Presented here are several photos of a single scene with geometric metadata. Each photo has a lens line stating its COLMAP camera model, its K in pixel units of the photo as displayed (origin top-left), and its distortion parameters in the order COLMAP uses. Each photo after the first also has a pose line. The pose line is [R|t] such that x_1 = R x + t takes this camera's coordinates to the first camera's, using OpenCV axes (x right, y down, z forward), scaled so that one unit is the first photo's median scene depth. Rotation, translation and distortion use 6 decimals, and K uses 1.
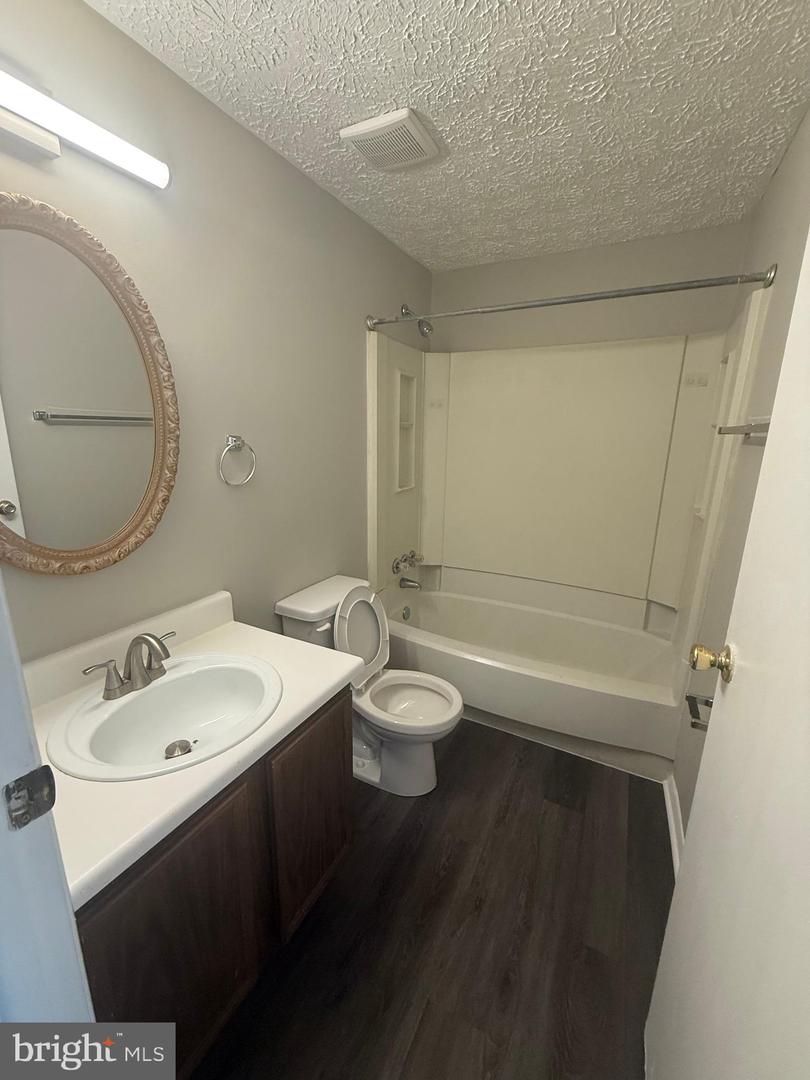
lens RADIAL K [[431.0, 0, 405.5], [0, 431.0, 537.8], [0, 0, 1]] dist [-0.000026, 0.000300]
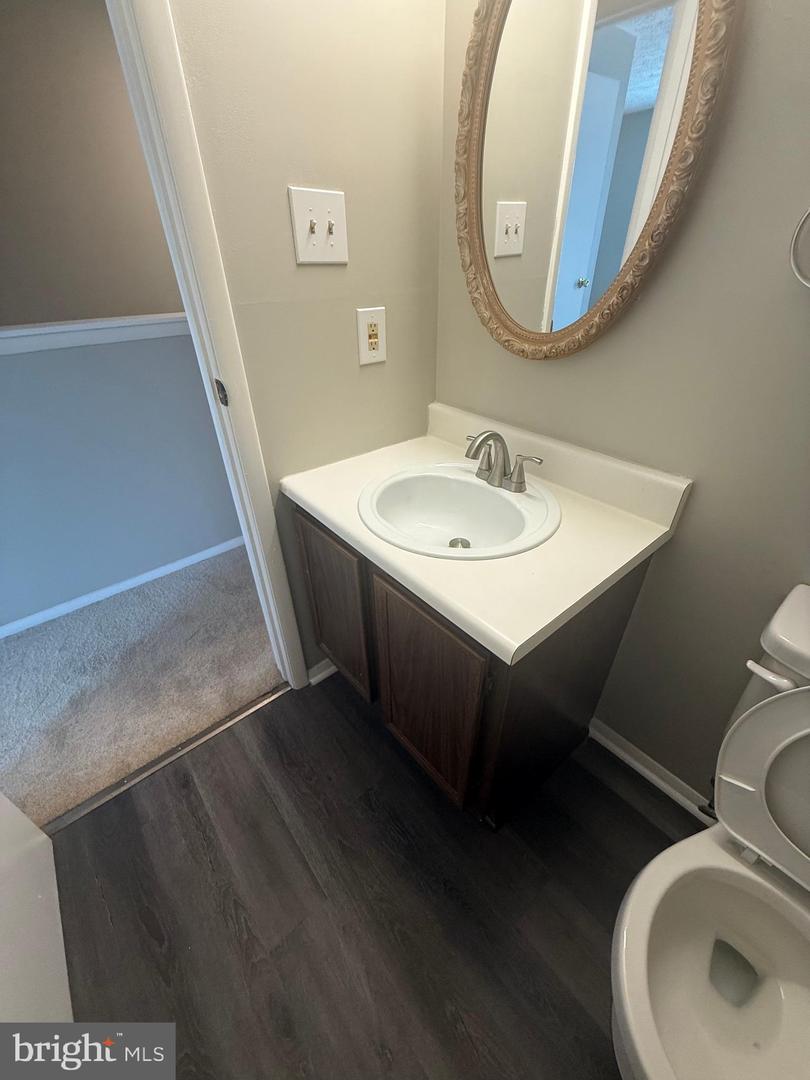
lens RADIAL K [[431.0, 0, 409.4], [0, 431.0, 540.8], [0, 0, 1]] dist [-0.000026, 0.000300]
pose [[-0.372631, 0.501716, -0.780658, 0.326999], [-0.208667, 0.774399, 0.597297, -0.121310], [0.904215, 0.385469, -0.183874, 1.037143]]
